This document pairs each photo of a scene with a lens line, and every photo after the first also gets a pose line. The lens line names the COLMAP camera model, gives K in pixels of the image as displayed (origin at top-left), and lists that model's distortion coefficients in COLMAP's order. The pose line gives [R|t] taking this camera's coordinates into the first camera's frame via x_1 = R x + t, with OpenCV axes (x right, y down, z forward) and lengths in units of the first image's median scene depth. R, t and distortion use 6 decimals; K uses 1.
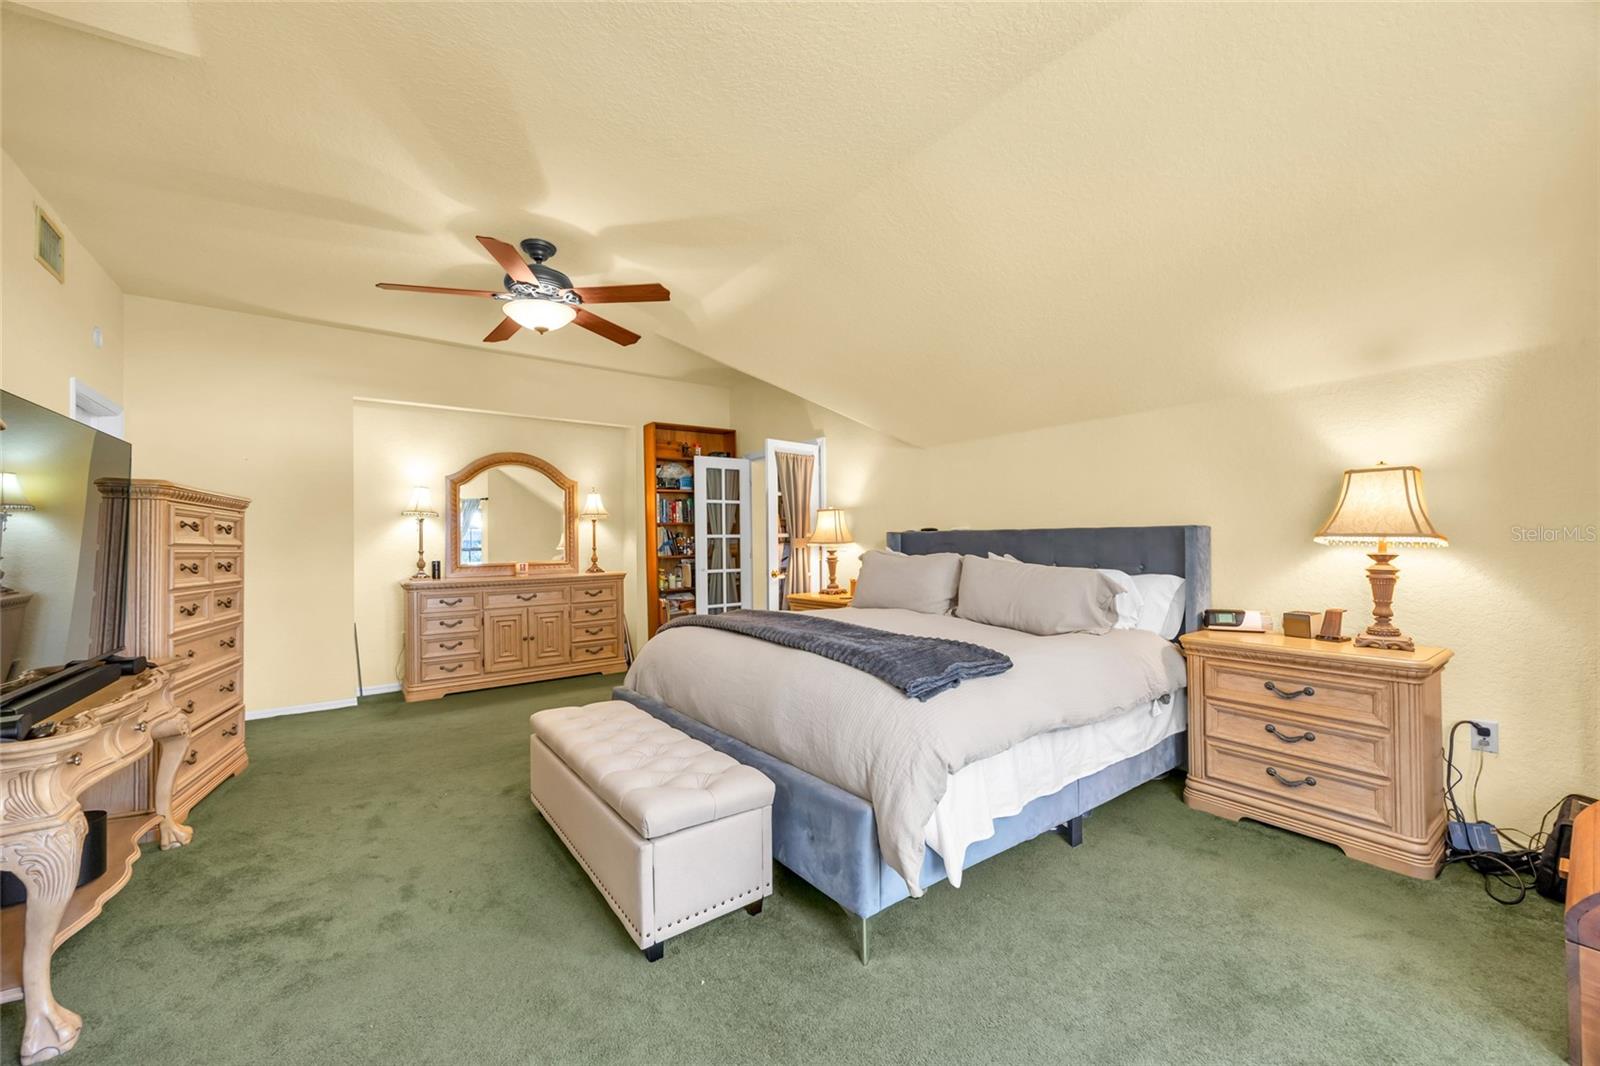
lens RADIAL K [[620.4, 0, 805.4], [0, 620.4, 542.6], [0, 0, 1]] dist [-0.002668, 0.000136]
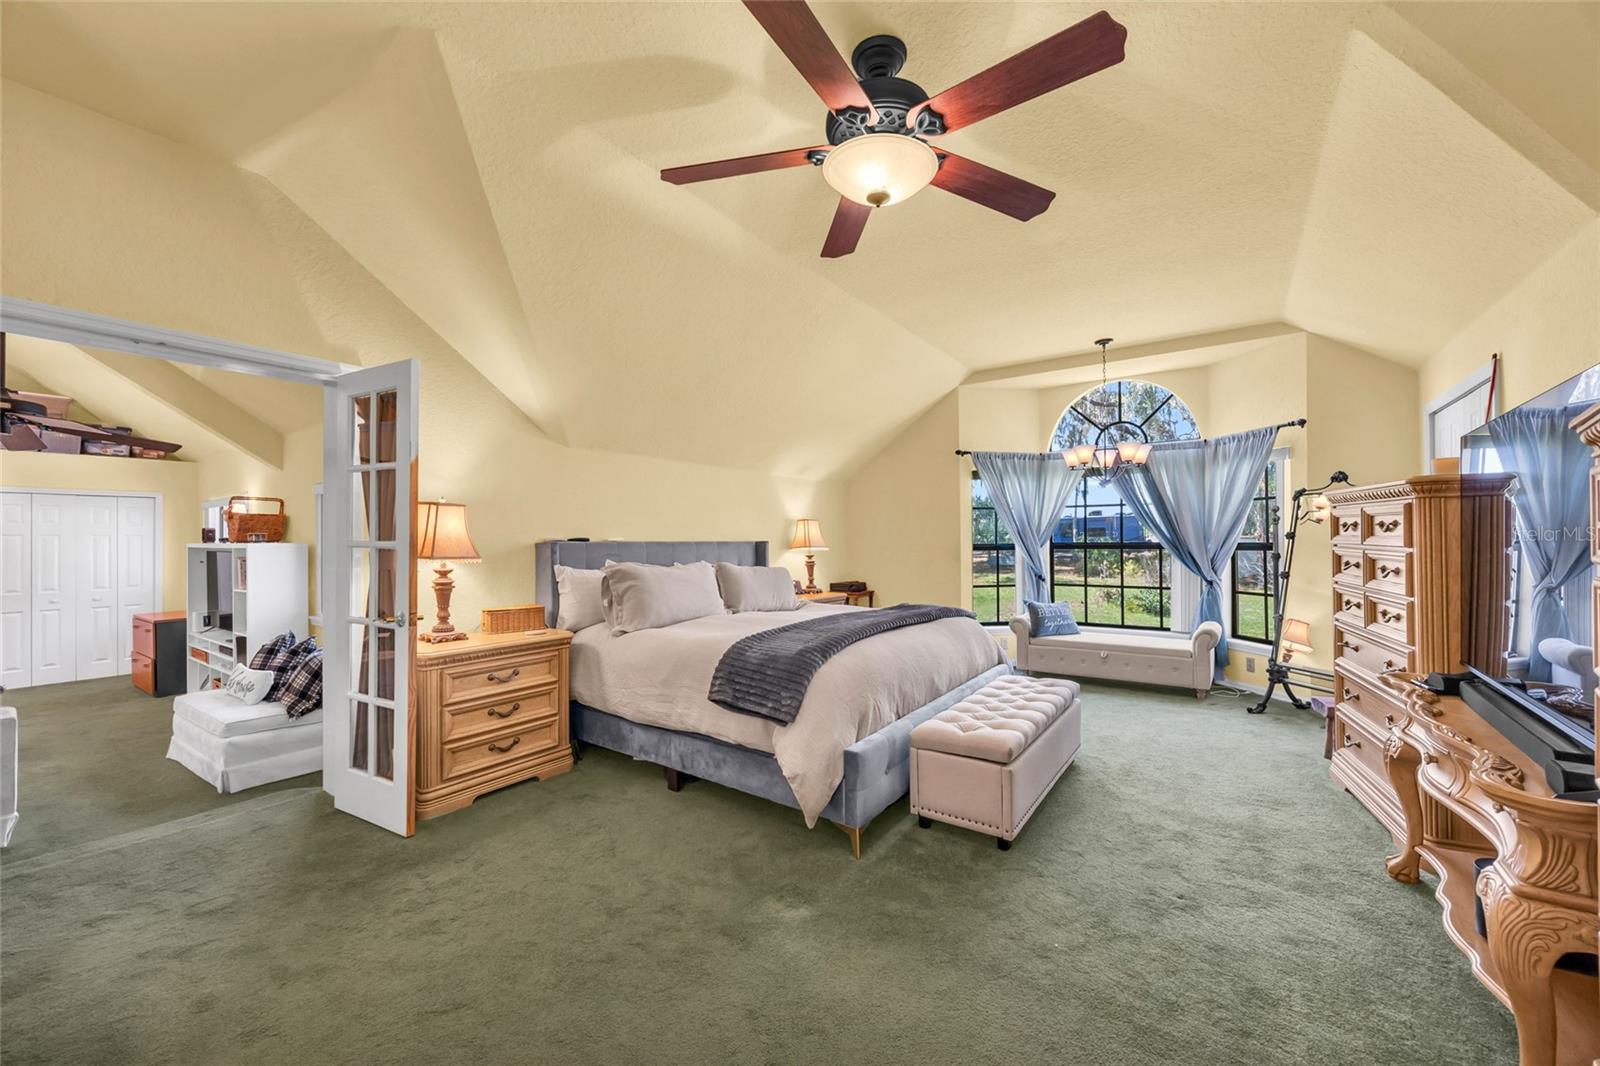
lens RADIAL K [[620.4, 0, 805.4], [0, 620.4, 542.6], [0, 0, 1]] dist [-0.002668, 0.000136]
pose [[-0.328055, 0.025470, 0.944315, -0.652760], [0.026229, 0.999497, -0.017847, 0.005684], [-0.944294, 0.018914, -0.328558, 0.864306]]
